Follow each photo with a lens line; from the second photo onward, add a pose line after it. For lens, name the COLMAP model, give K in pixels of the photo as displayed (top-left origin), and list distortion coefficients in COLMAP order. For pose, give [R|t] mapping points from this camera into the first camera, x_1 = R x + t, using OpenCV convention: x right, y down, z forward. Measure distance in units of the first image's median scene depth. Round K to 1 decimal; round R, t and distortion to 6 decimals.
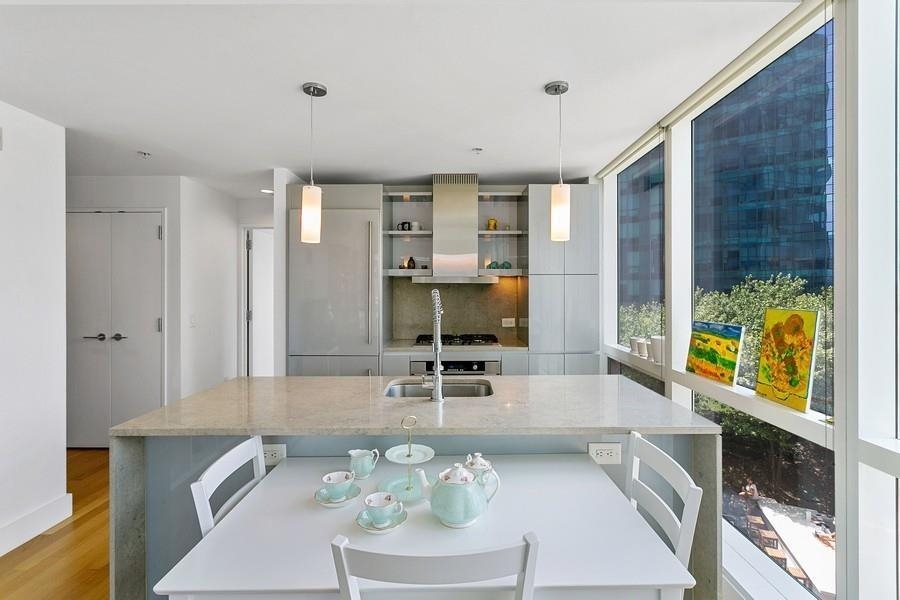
lens RADIAL K [[429.0, 0, 449.9], [0, 429.0, 289.3], [0, 0, 1]] dist [-0.000681, 0.000097]
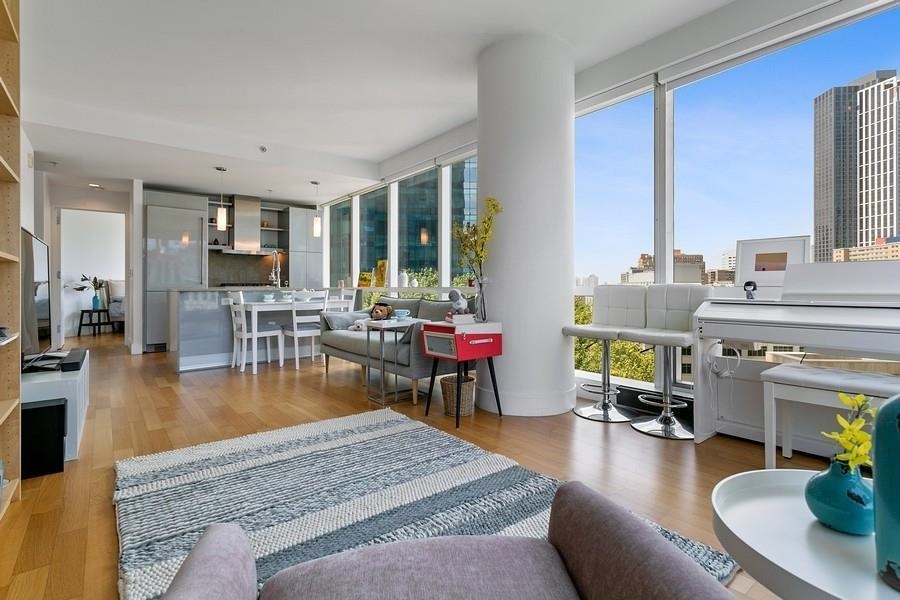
lens RADIAL K [[438.9, 0, 456.3], [0, 438.9, 283.6], [0, 0, 1]] dist [0.000342, 0.000041]
pose [[0.768496, 0.004302, 0.639840, -0.507604], [-0.001111, 0.999985, -0.005389, 0.122450], [-0.639853, 0.003431, 0.768489, -1.042848]]
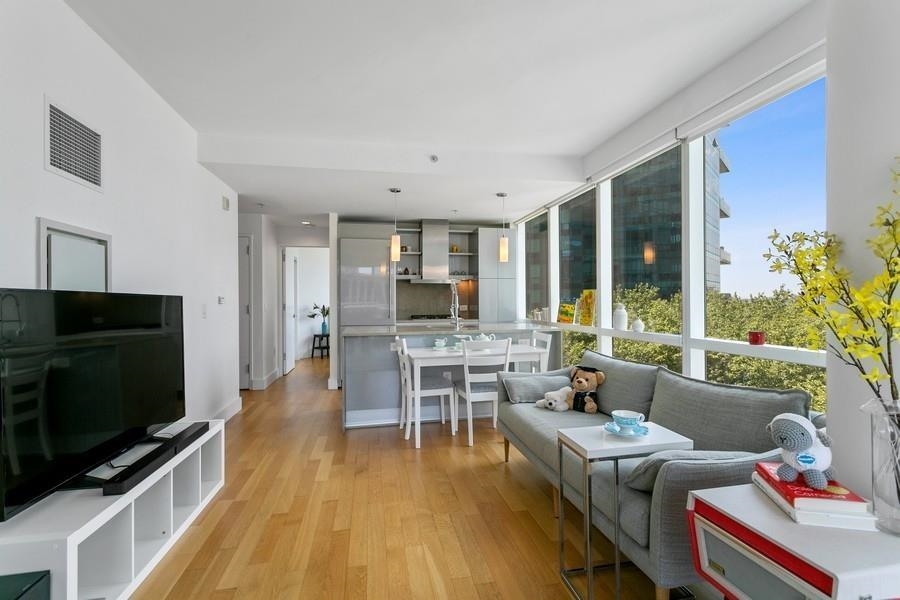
lens RADIAL K [[422.6, 0, 452.3], [0, 422.6, 298.6], [0, 0, 1]] dist [0.001339, 0.000718]
pose [[0.977903, -0.003702, 0.209028, -0.272712], [0.004393, 0.999986, -0.002842, 0.050596], [-0.209015, 0.003698, 0.977905, -0.648712]]
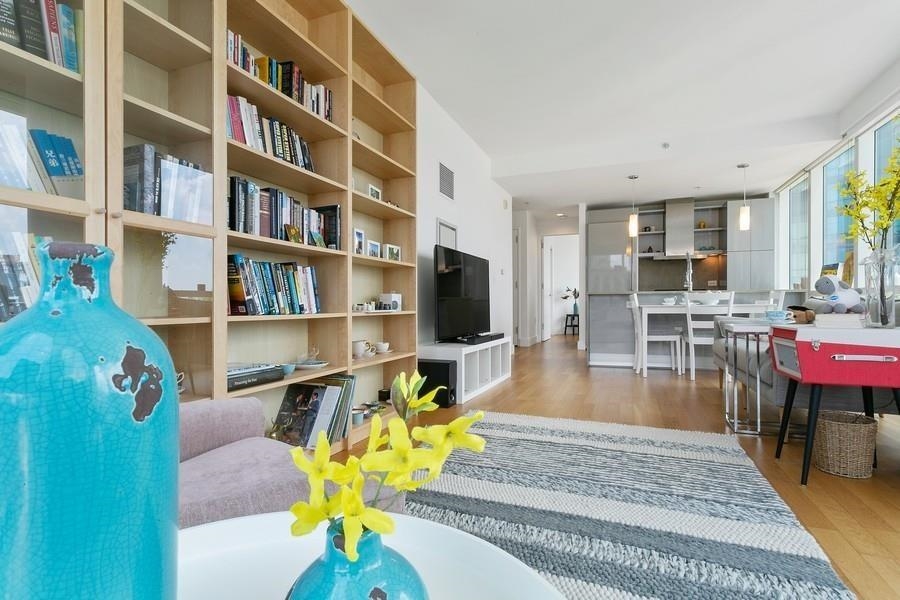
lens RADIAL K [[441.6, 0, 450.4], [0, 441.6, 303.5], [0, 0, 1]] dist [0.001701, 0.000632]
pose [[0.934241, -0.000162, -0.356642, -0.223710], [0.002416, 0.999980, 0.005875, 0.157779], [0.356634, -0.006350, 0.934223, -1.068249]]
